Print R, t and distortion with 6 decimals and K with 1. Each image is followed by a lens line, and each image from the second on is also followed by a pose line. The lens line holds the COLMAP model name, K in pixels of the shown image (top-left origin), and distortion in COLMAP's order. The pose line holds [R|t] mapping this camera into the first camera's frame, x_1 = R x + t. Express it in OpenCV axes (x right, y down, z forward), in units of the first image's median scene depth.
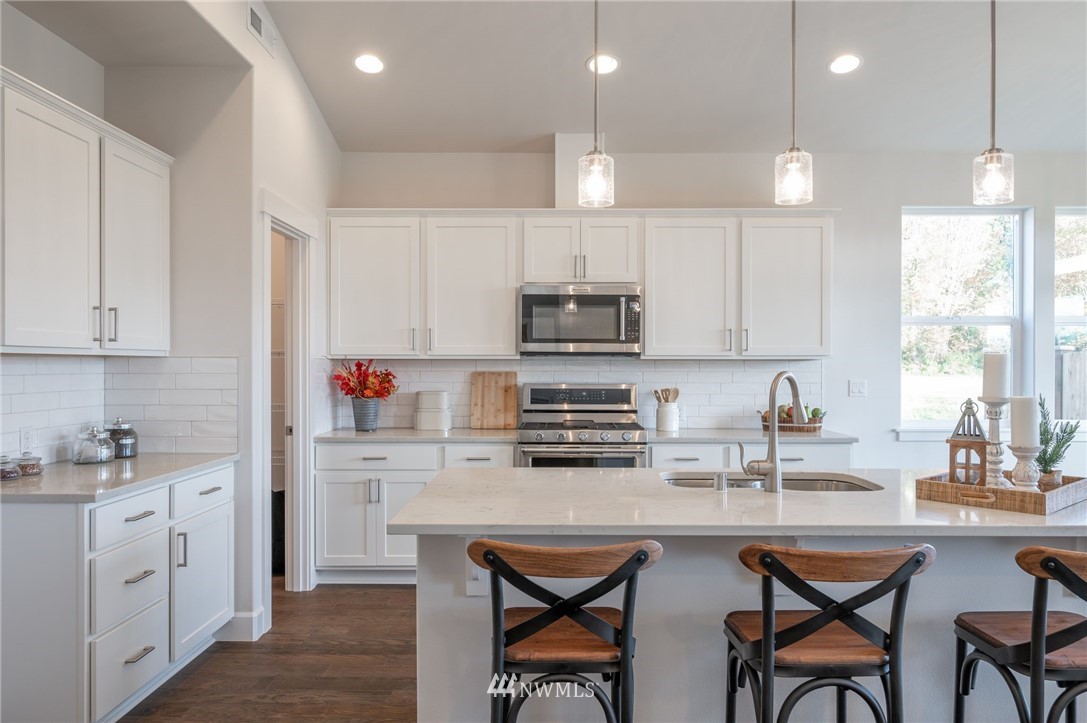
lens RADIAL K [[774.5, 0, 550.9], [0, 774.5, 364.7], [0, 0, 1]] dist [-0.003884, -0.000118]
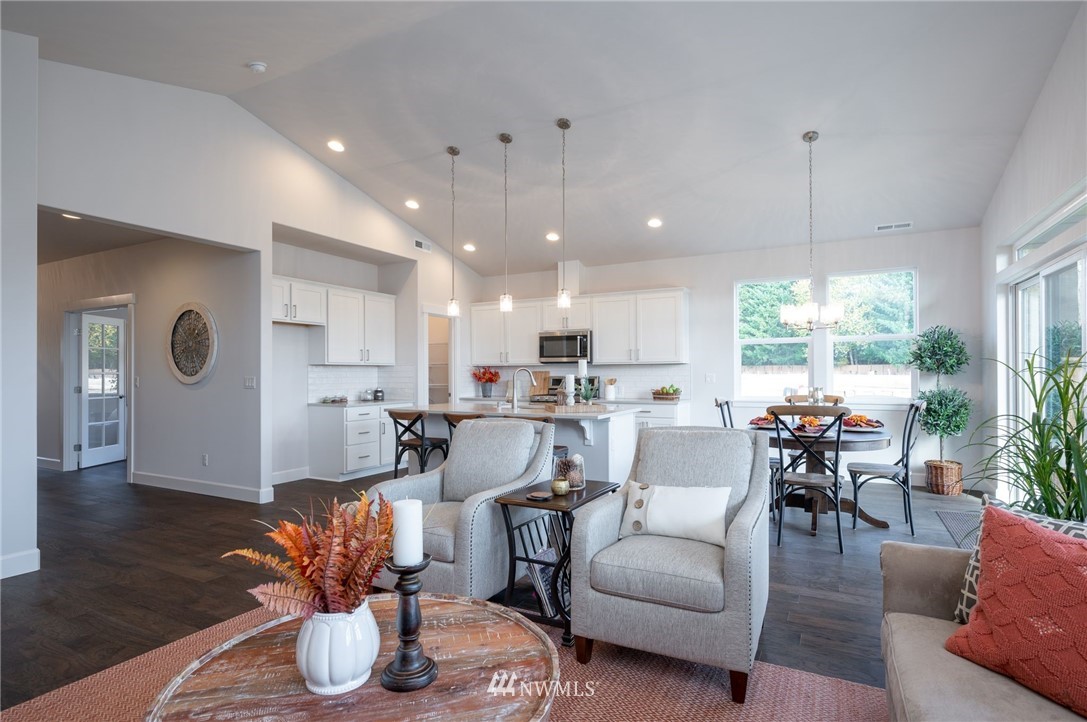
lens RADIAL K [[546.5, 0, 536.0], [0, 546.5, 367.5], [0, 0, 1]] dist [-0.003205, -0.000146]
pose [[0.880372, -0.012759, -0.474113, 0.697339], [0.006542, 0.999870, -0.014759, 0.022294], [0.474240, 0.009892, 0.880340, -0.399512]]
